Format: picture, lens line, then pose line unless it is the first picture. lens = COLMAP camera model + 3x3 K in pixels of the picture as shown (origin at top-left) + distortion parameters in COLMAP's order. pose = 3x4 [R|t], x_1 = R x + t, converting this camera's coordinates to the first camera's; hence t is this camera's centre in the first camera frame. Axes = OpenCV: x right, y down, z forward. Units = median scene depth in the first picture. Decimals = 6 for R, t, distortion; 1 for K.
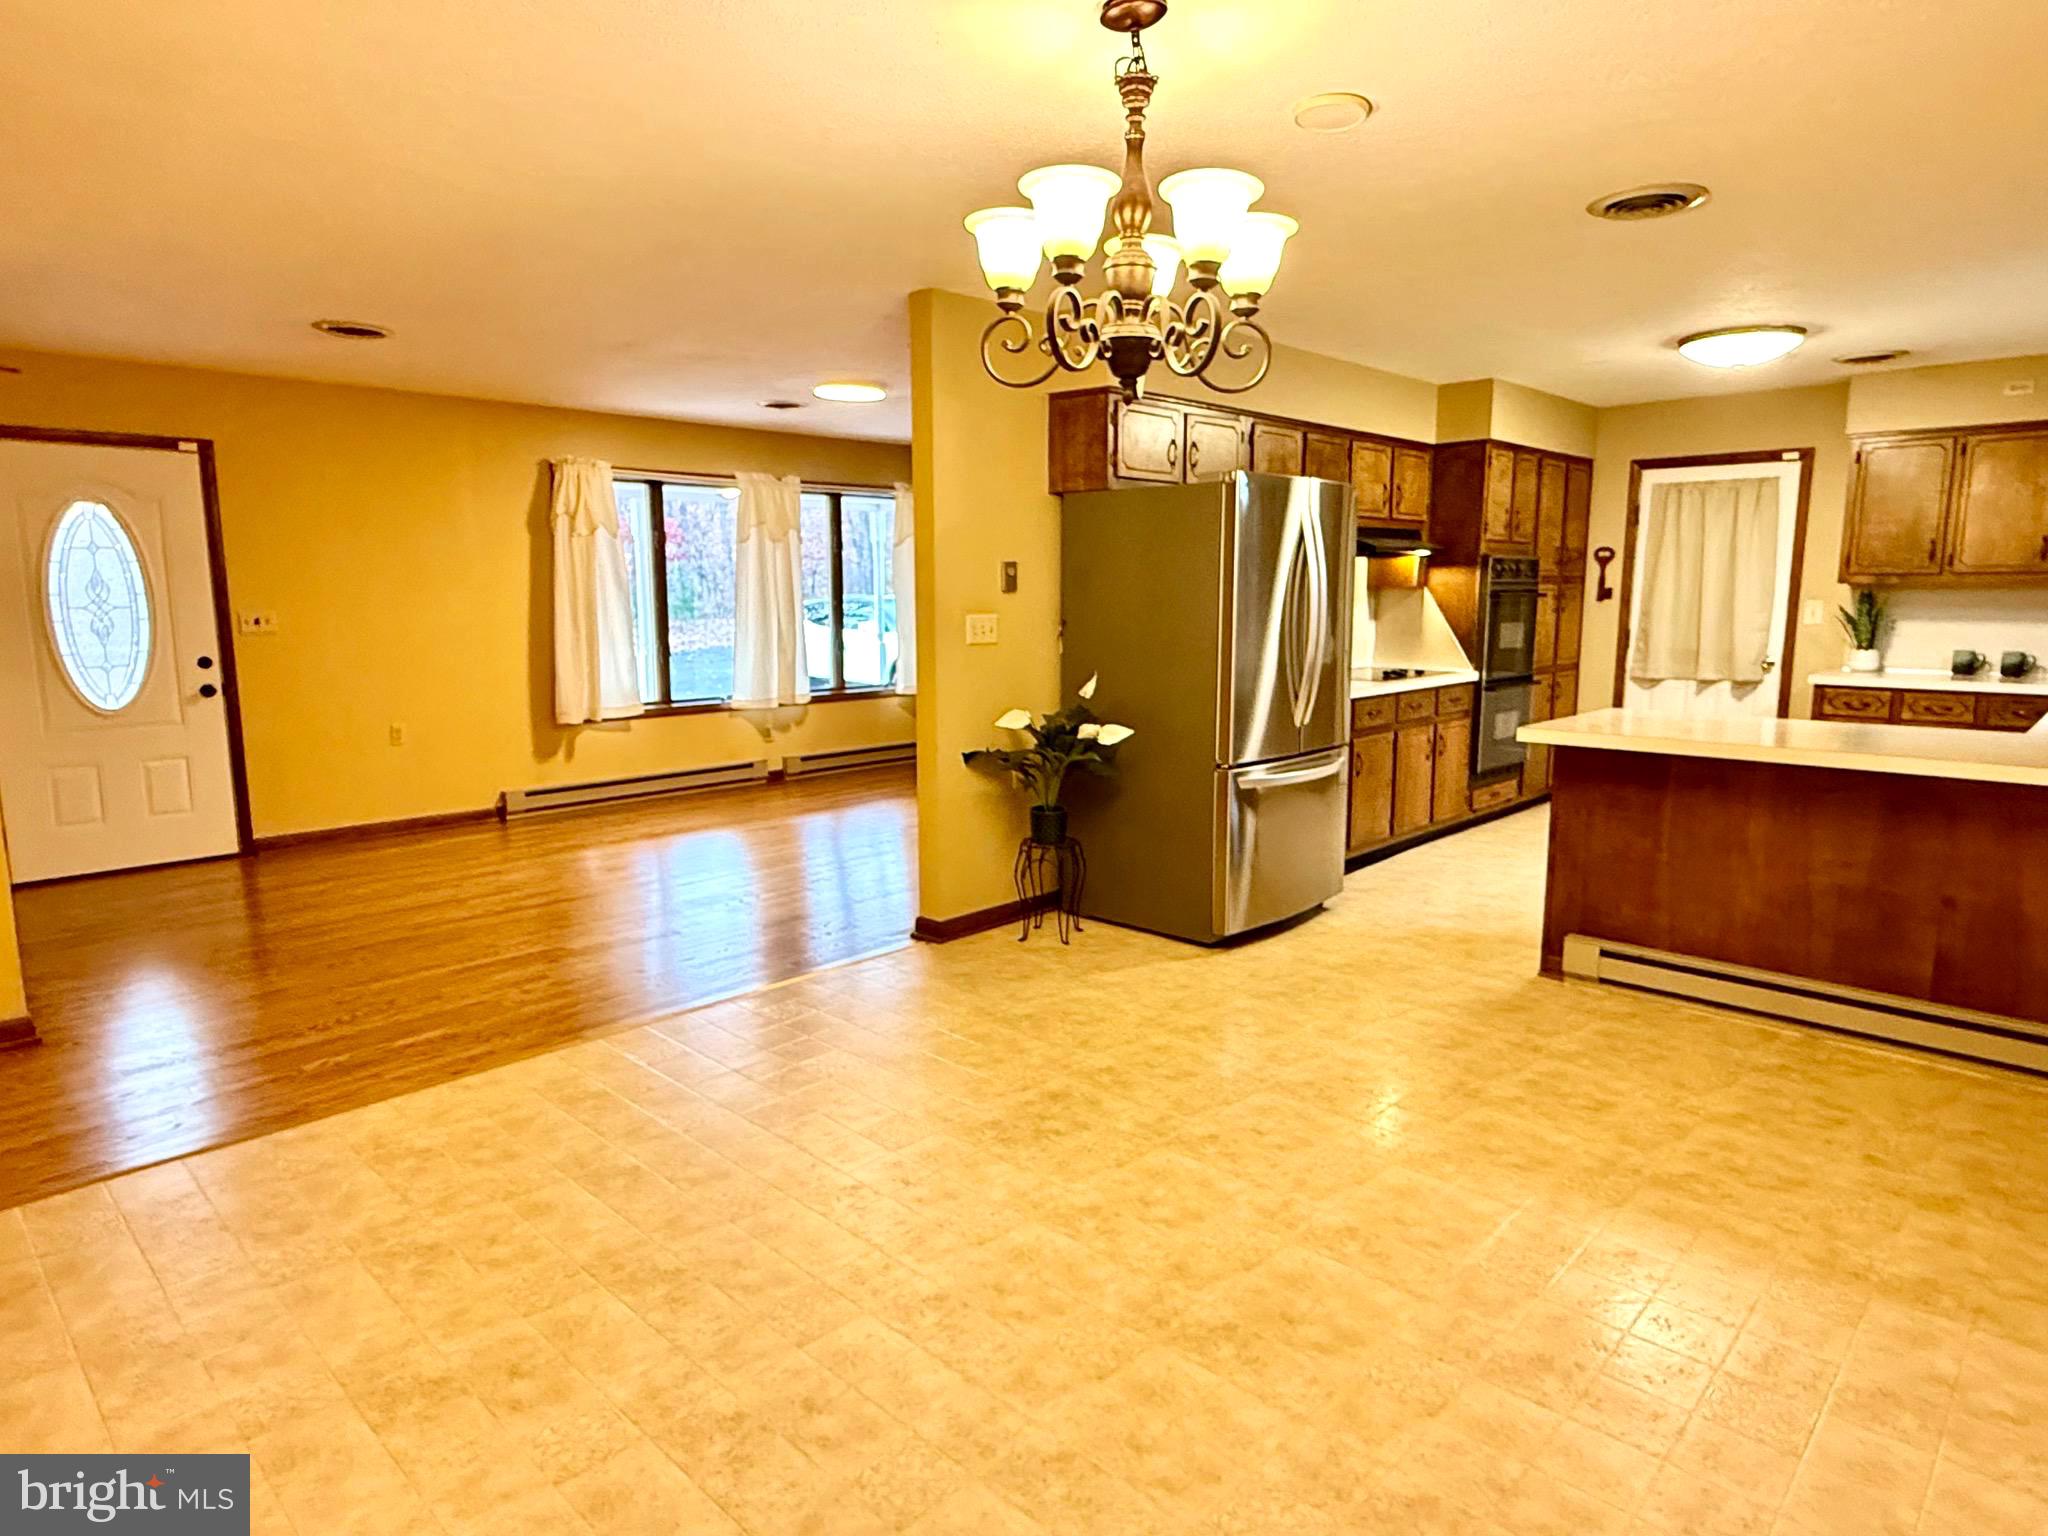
lens RADIAL K [[1188.8, 0, 1015.8], [0, 1188.8, 764.3], [0, 0, 1]] dist [0.002537, 0.000051]
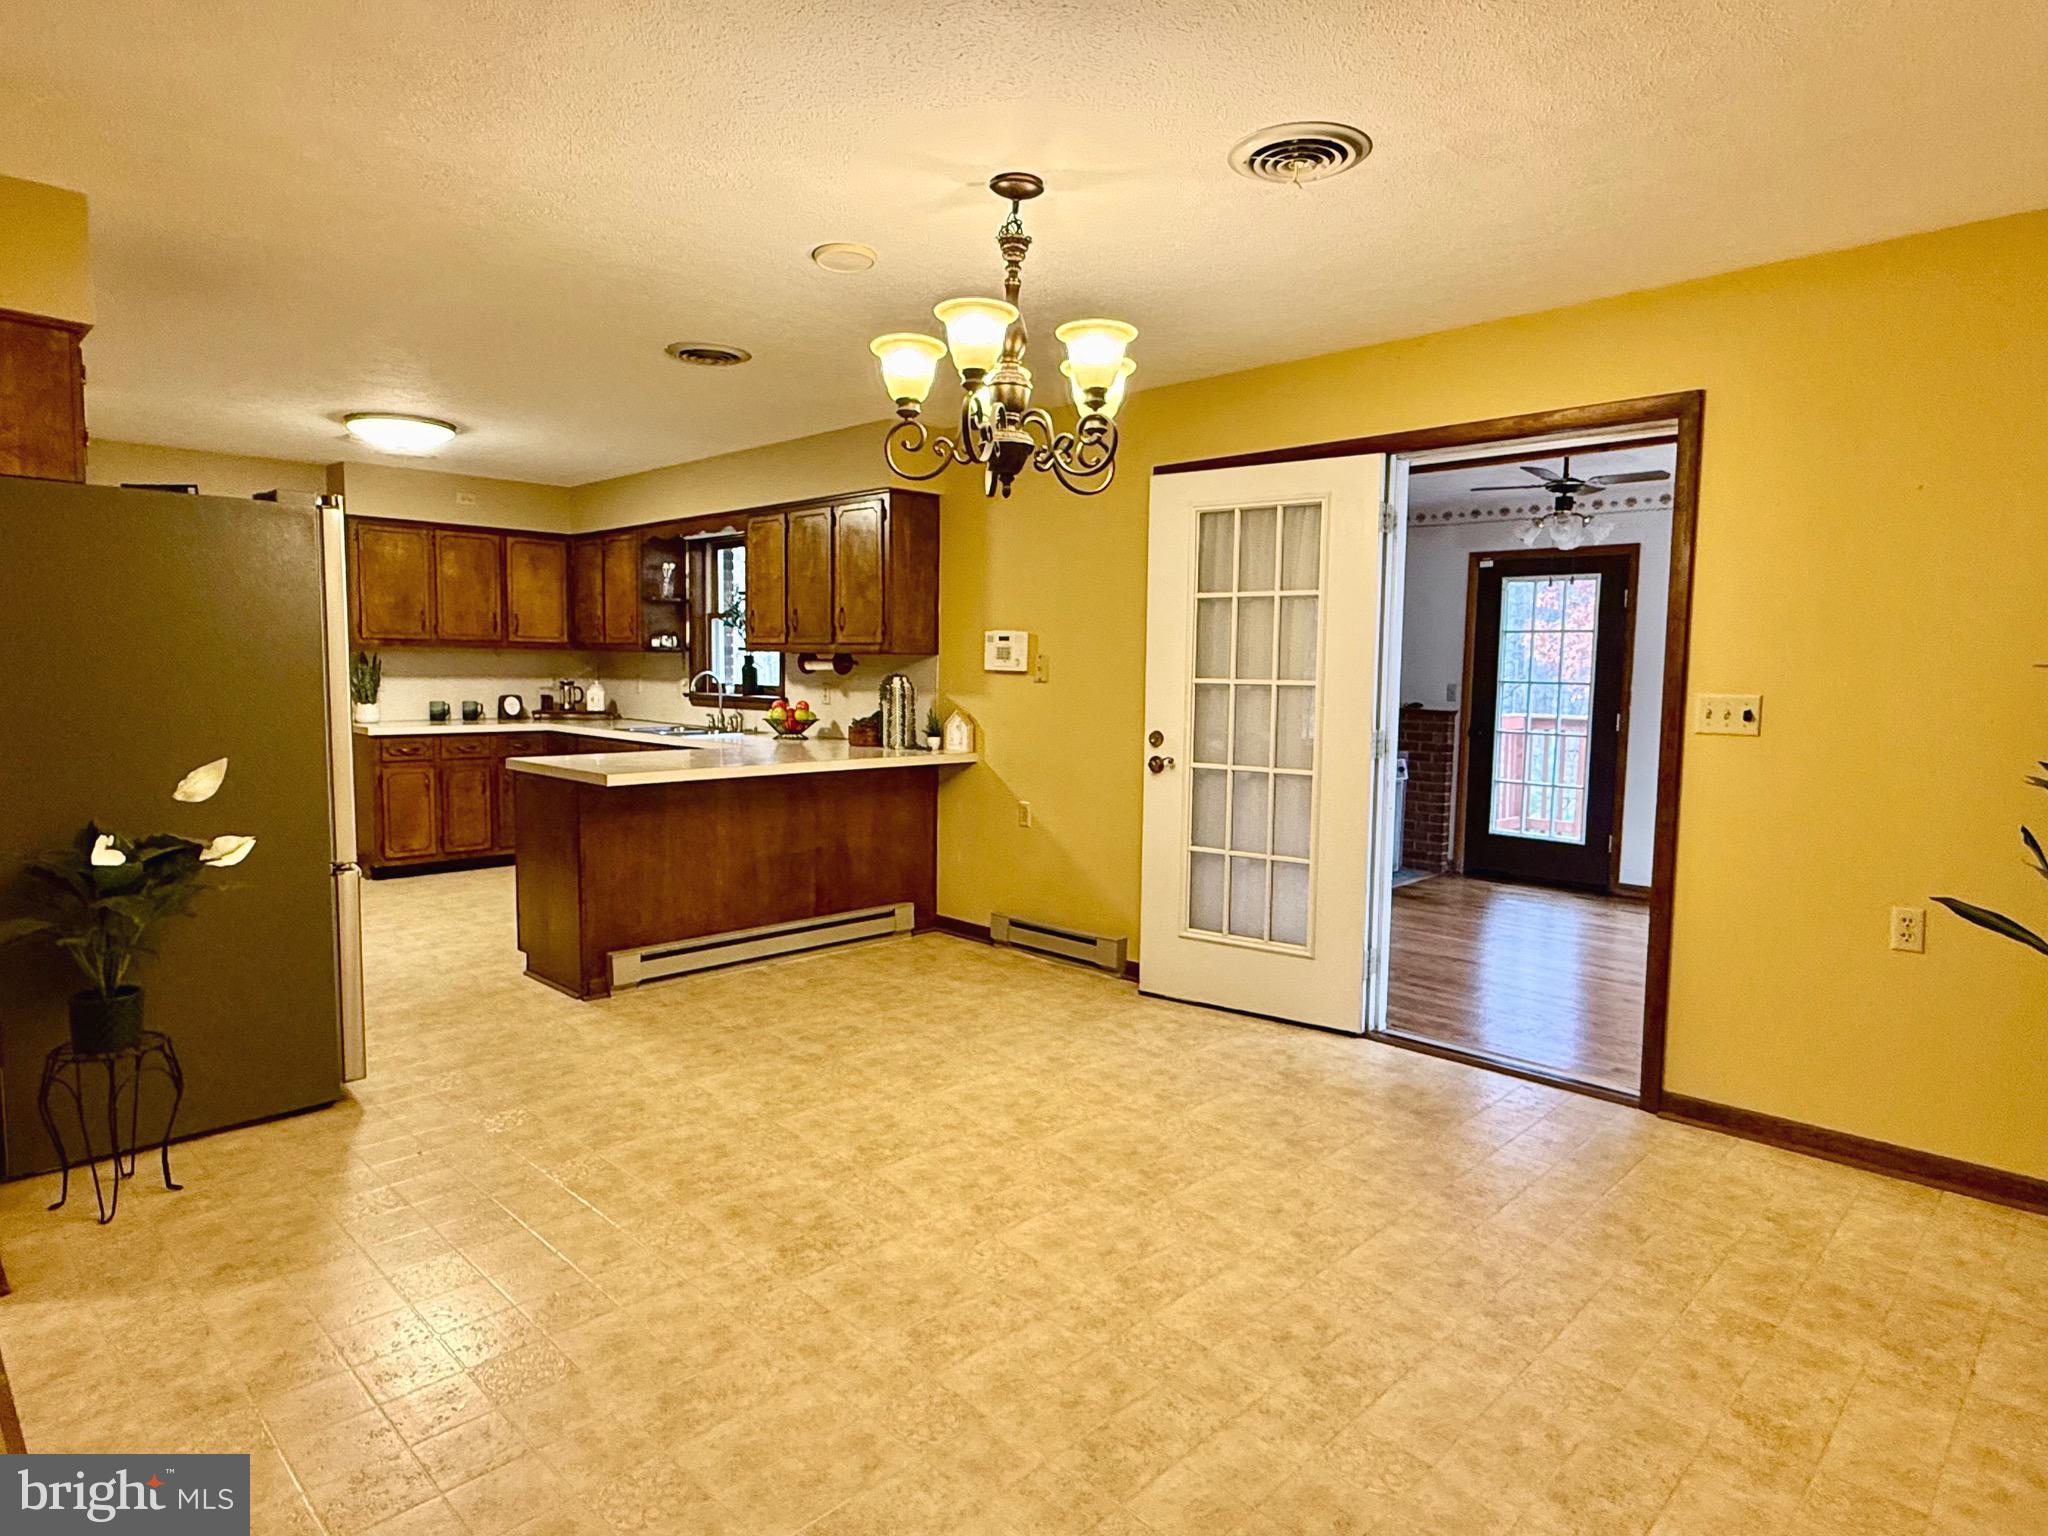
lens RADIAL K [[1180.9, 0, 1015.2], [0, 1180.9, 762.9], [0, 0, 1]] dist [0.000399, -0.000306]
pose [[0.011187, -0.080876, 0.996661, -0.417363], [0.132267, 0.988085, 0.078695, -0.048453], [-0.991151, 0.130945, 0.021751, 0.374656]]
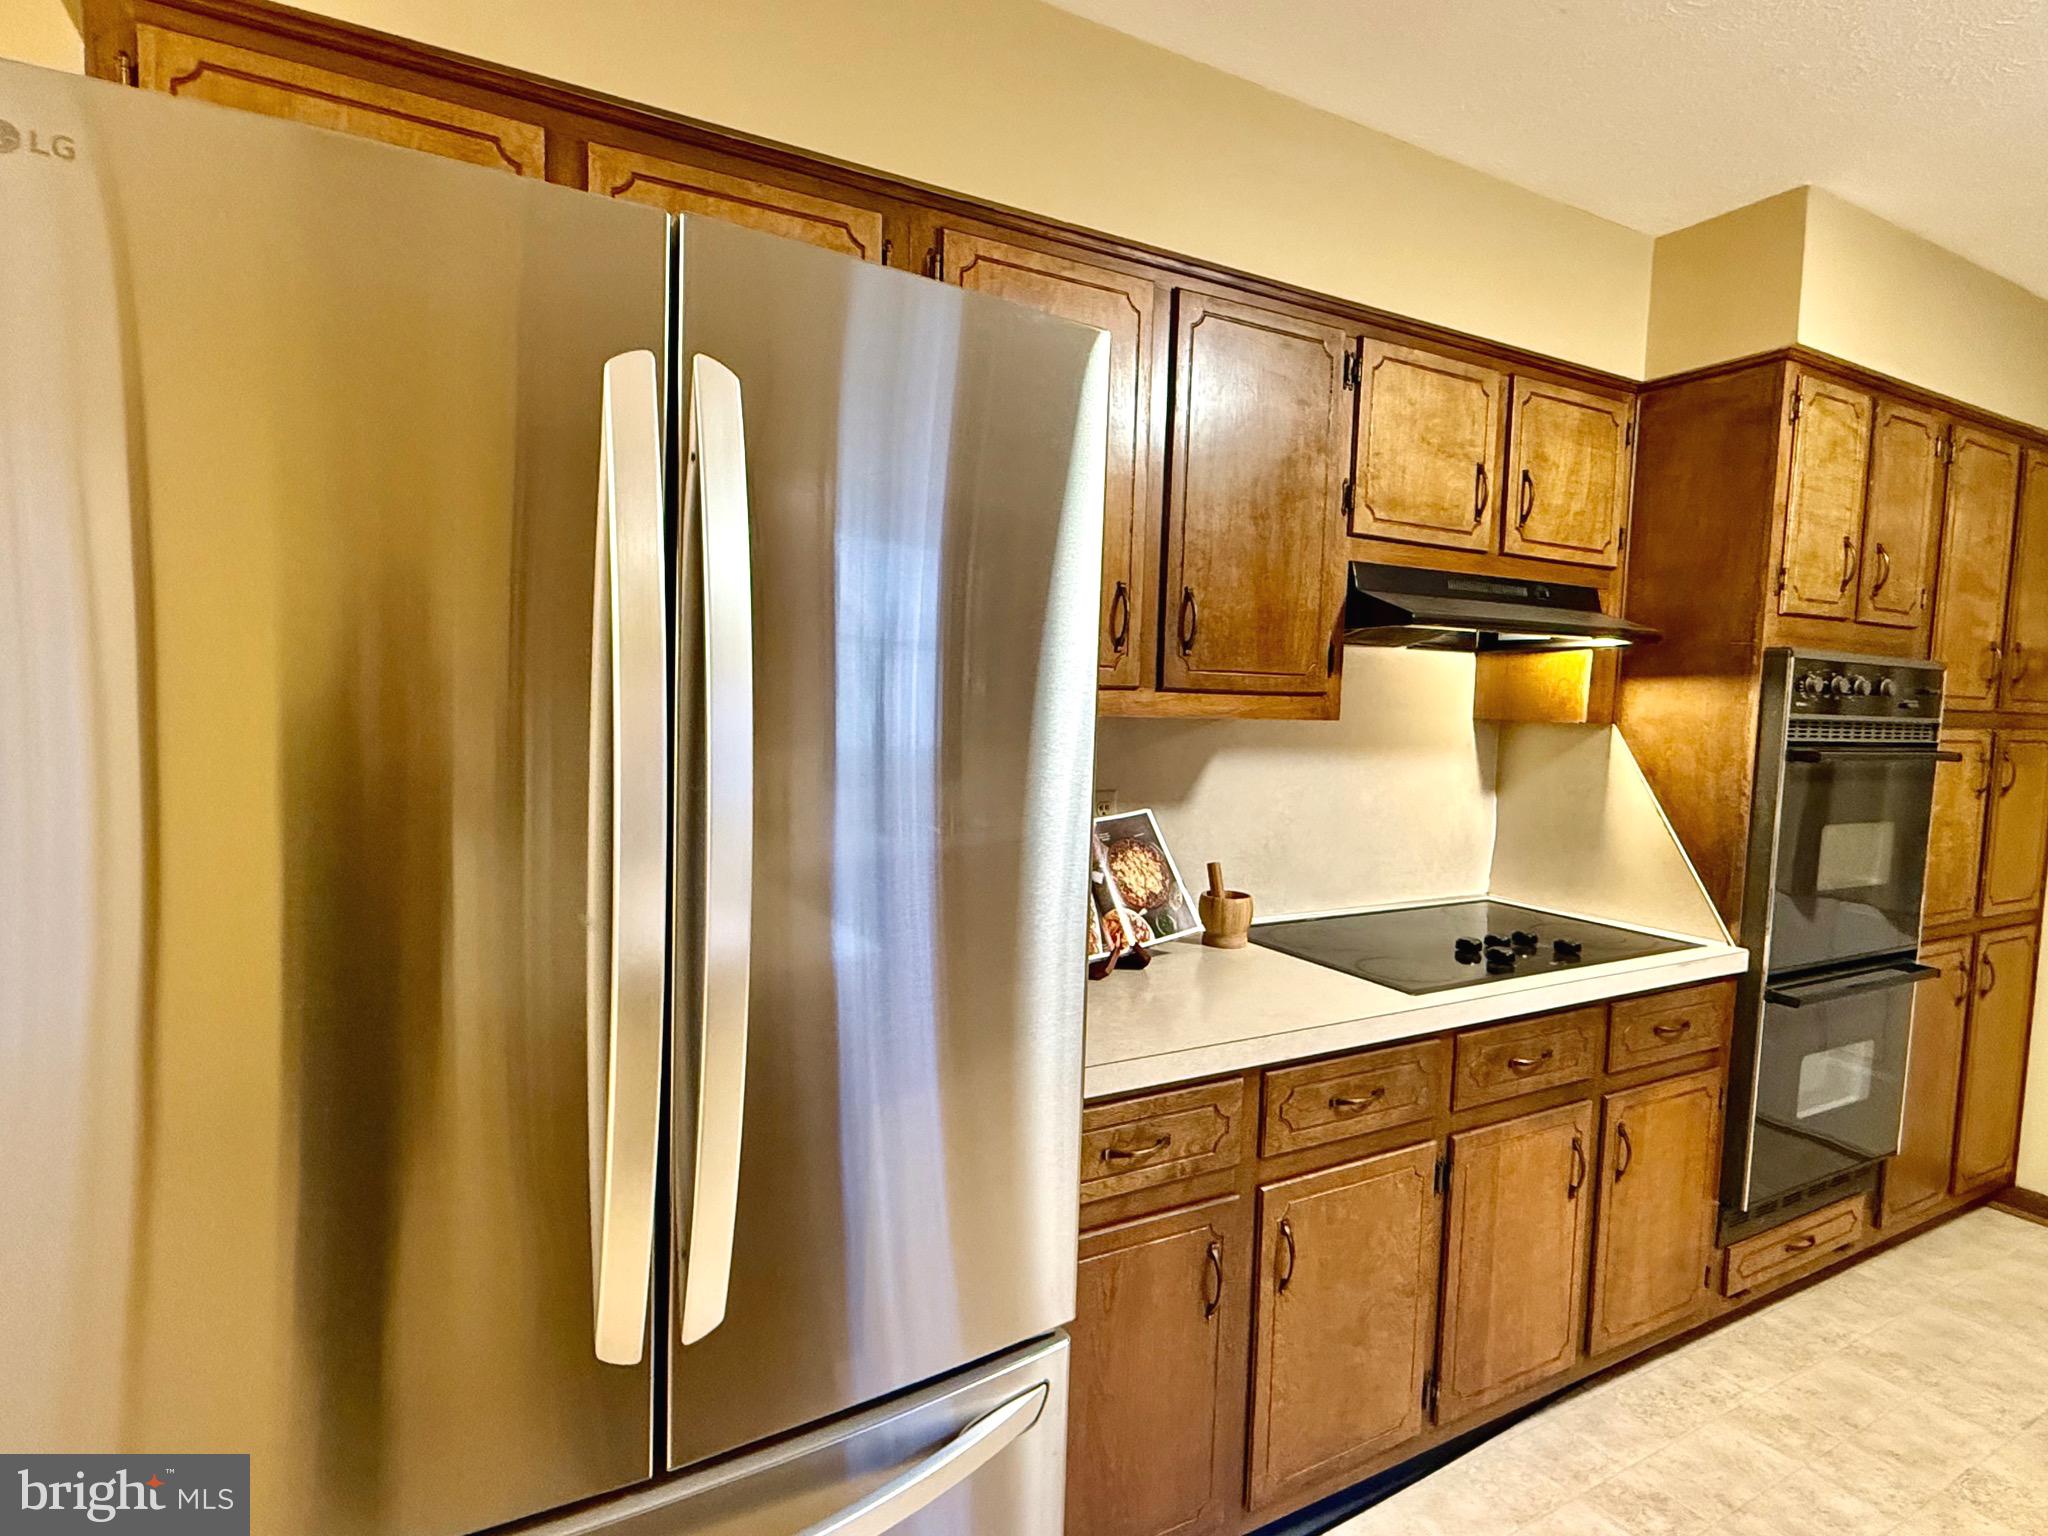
lens RADIAL K [[1070.0, 0, 1024.0], [0, 1070.0, 768.0], [0, 0, 1]] dist [-0.003873, 0.000130]
pose [[0.957927, 0.053106, -0.282055, 0.265528], [-0.074719, 0.994990, -0.066425, -0.098760], [0.277115, 0.084705, 0.957096, 0.615492]]
